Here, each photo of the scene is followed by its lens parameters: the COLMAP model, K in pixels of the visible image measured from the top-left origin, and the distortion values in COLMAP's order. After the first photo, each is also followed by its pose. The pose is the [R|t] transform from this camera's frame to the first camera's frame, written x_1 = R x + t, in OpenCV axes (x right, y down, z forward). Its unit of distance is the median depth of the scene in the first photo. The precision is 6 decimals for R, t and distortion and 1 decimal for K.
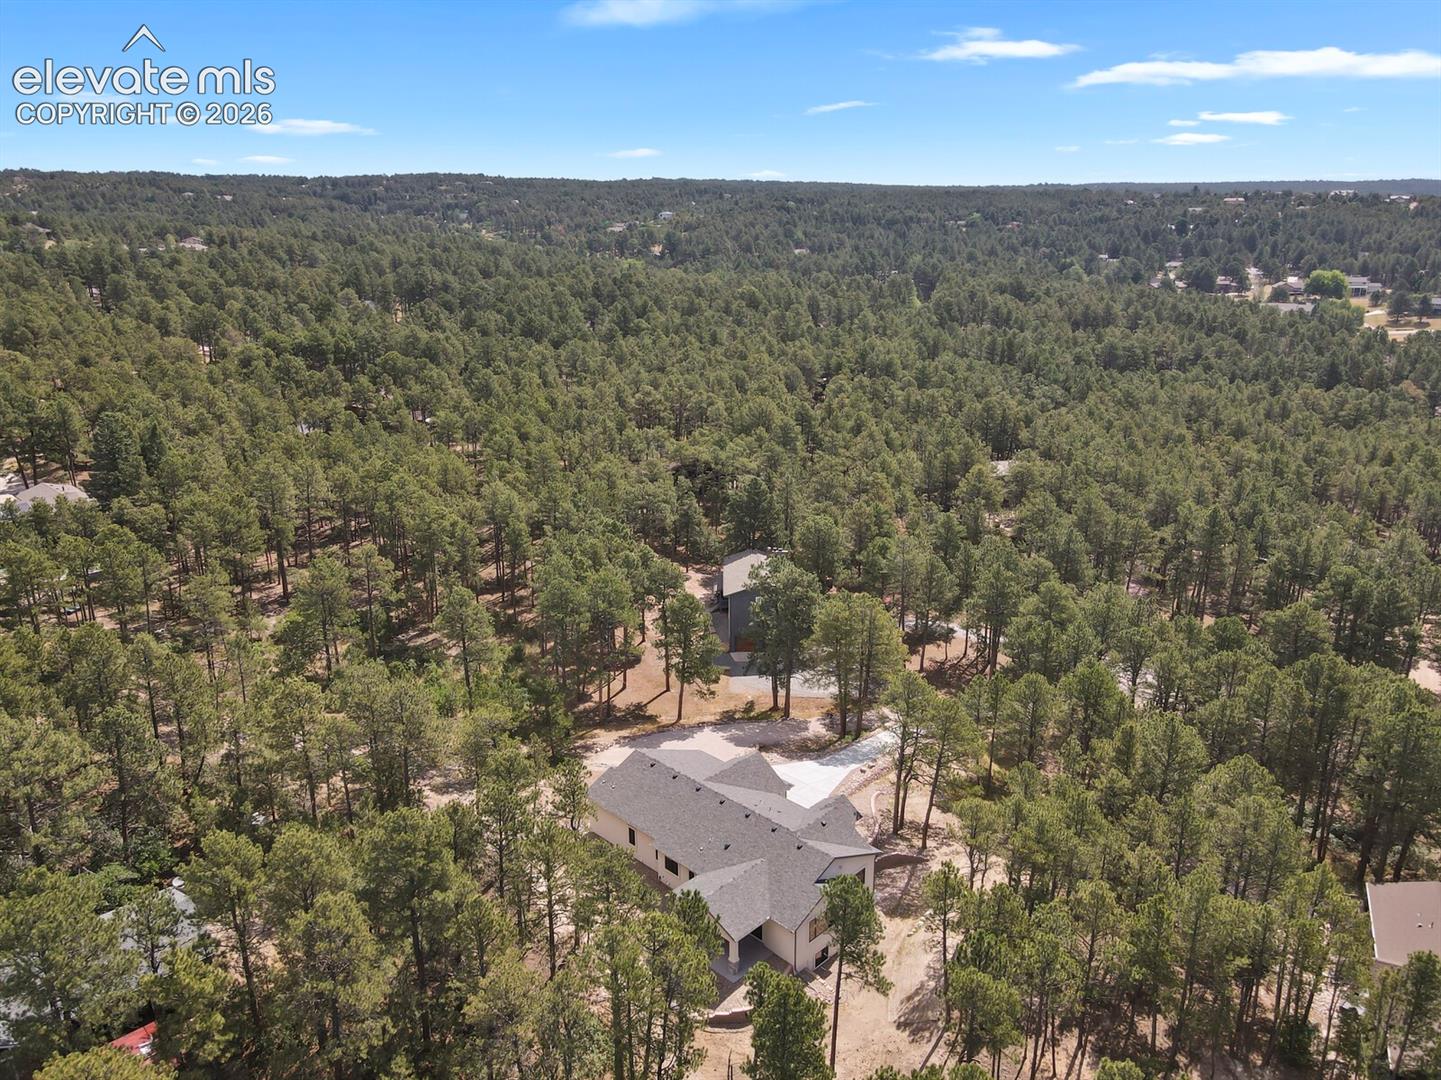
lens RADIAL K [[1068.1, 0, 718.0], [0, 1068.1, 522.4], [0, 0, 1]] dist [0.001953, 0.035257]
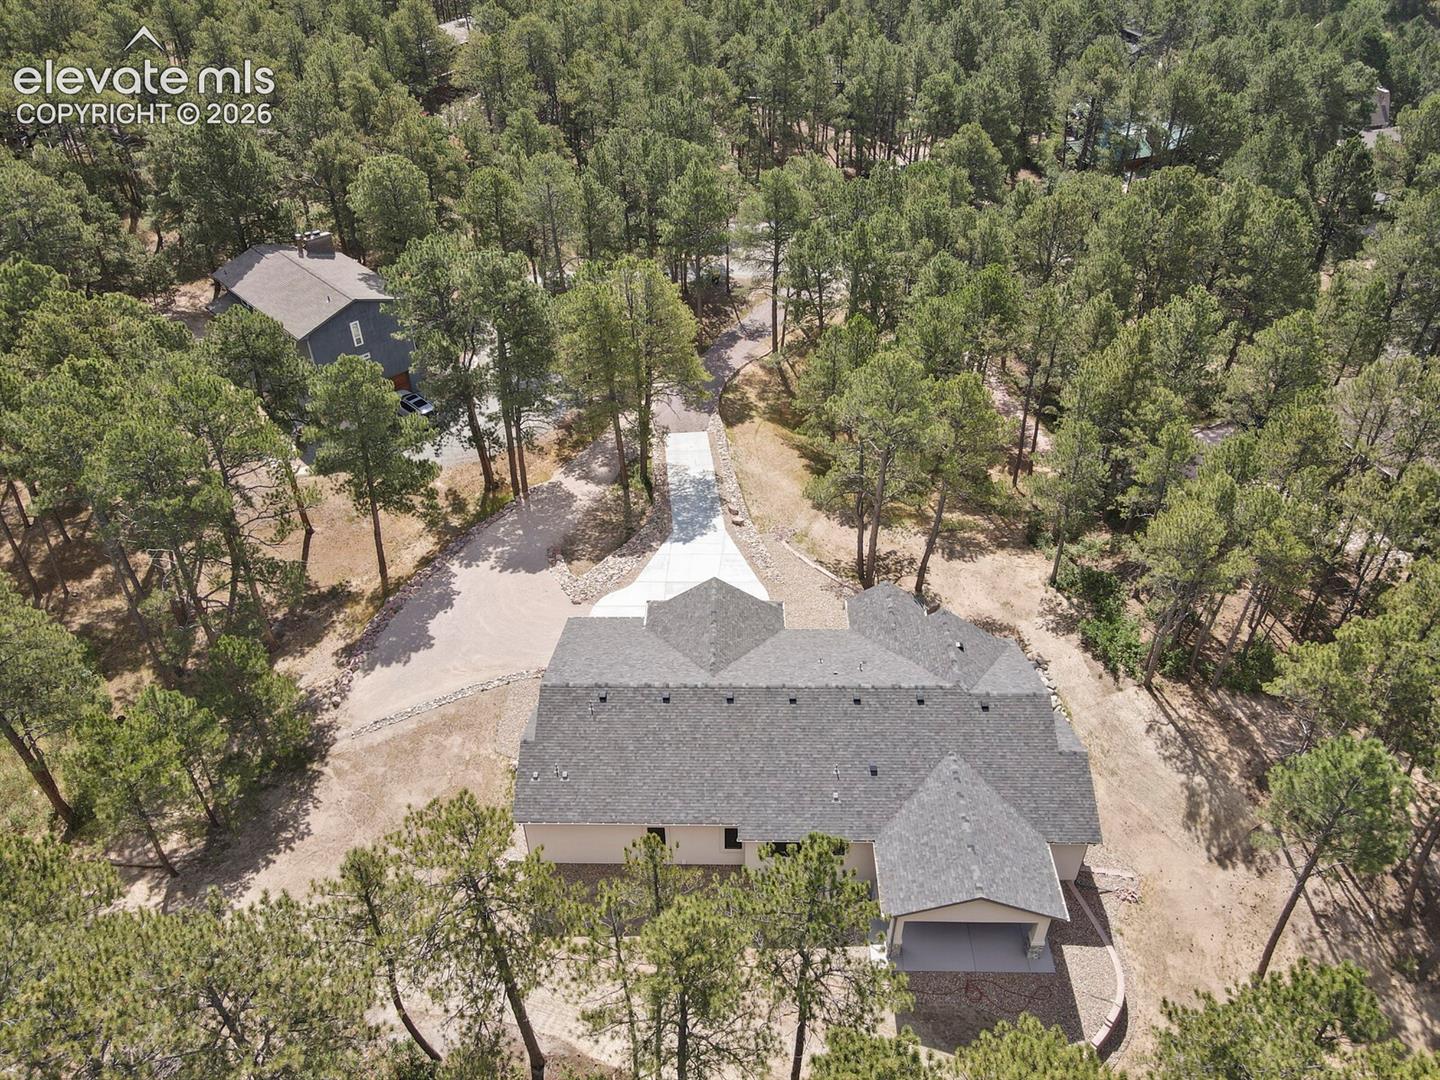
lens RADIAL K [[1067.4, 0, 717.5], [0, 1067.4, 522.4], [0, 0, 1]] dist [0.001953, 0.035257]
pose [[0.722752, -0.425526, 0.544571, -0.202625], [0.208455, 0.885496, 0.415264, -0.038825], [-0.658921, -0.186614, 0.728697, 0.458771]]
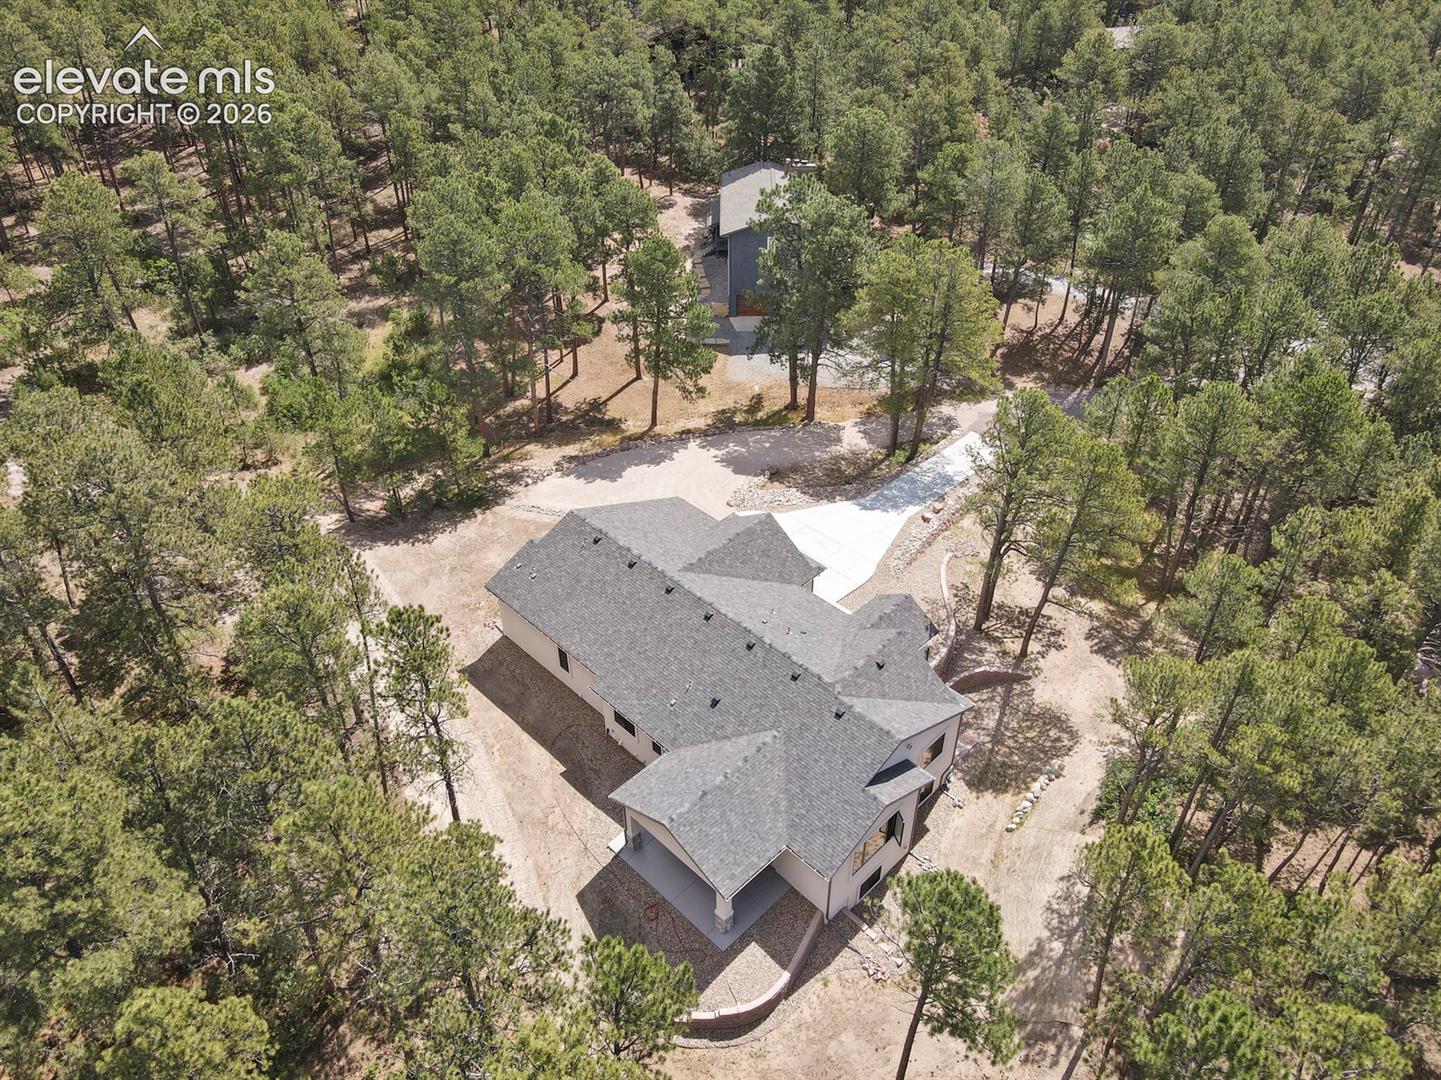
lens RADIAL K [[1068.1, 0, 718.0], [0, 1068.1, 522.4], [0, 0, 1]] dist [0.001953, 0.035257]
pose [[0.999980, 0.002907, -0.005614, 0.009014], [-0.000754, 0.936546, 0.350545, 0.002034], [0.006277, -0.350534, 0.936529, 0.327938]]
